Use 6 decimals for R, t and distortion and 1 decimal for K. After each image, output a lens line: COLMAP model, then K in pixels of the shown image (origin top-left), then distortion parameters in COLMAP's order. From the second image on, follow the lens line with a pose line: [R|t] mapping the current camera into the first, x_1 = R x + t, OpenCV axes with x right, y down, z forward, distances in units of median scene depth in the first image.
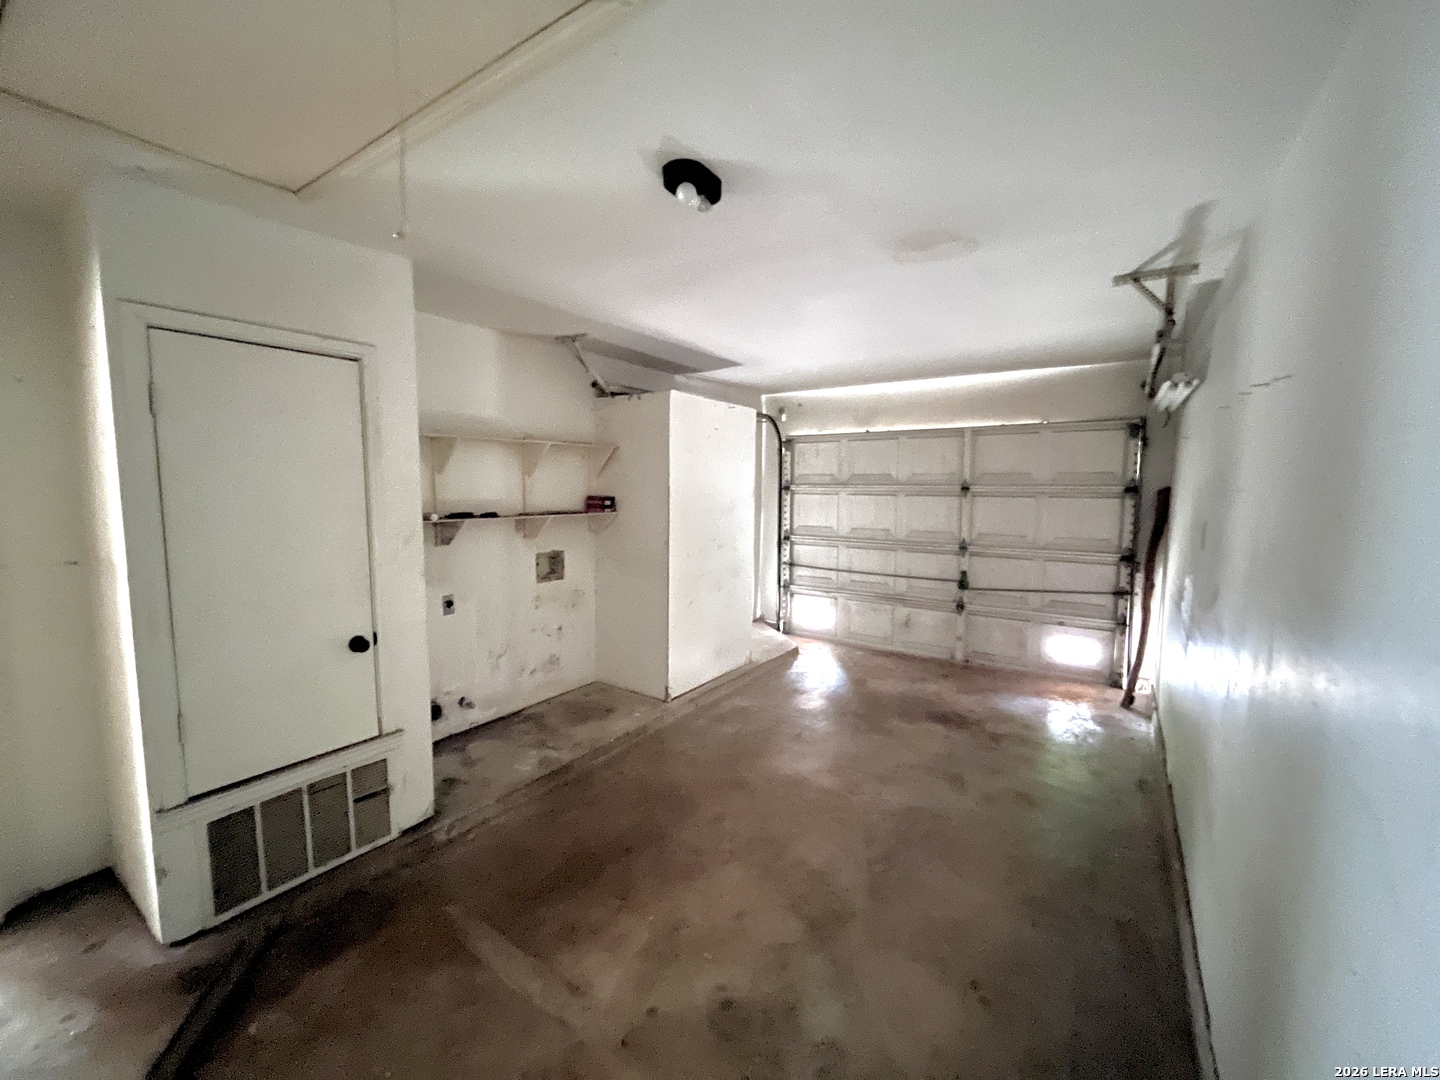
lens RADIAL K [[585.1, 0, 720.1], [0, 585.1, 544.7], [0, 0, 1]] dist [-0.004302, 0.000589]
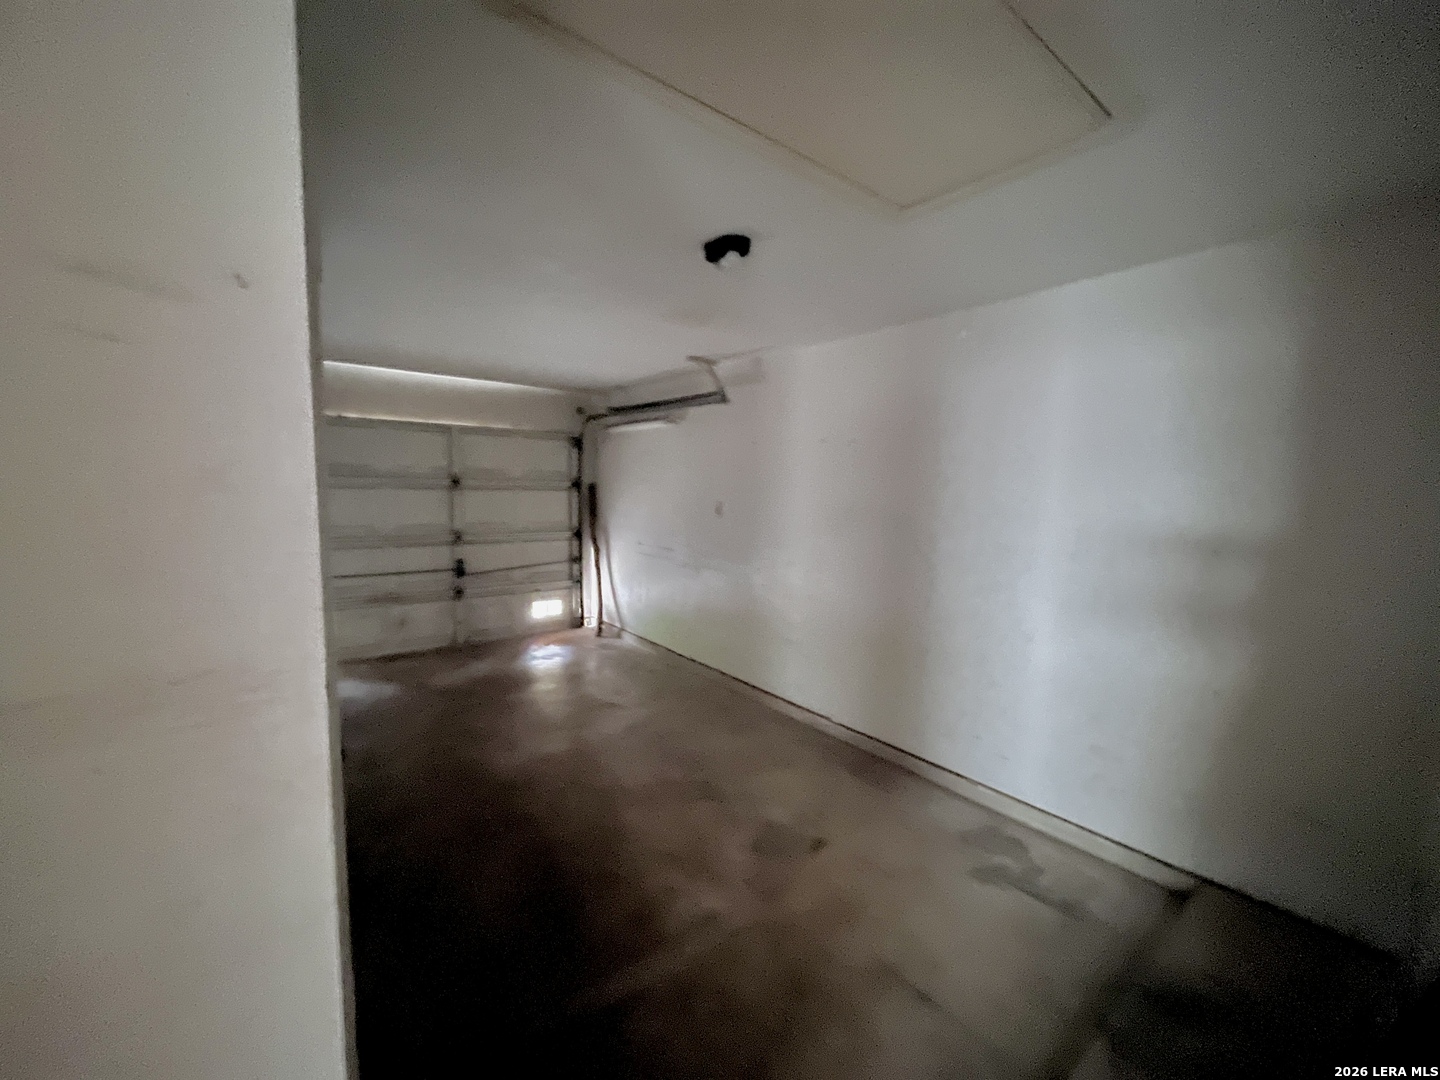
lens RADIAL K [[585.1, 0, 718.8], [0, 585.1, 537.6], [0, 0, 1]] dist [-0.004302, 0.000589]
pose [[0.314207, -0.077814, 0.946160, -0.468634], [0.082853, 0.995080, 0.054323, -0.014113], [-0.945732, 0.061323, 0.319108, 0.215982]]
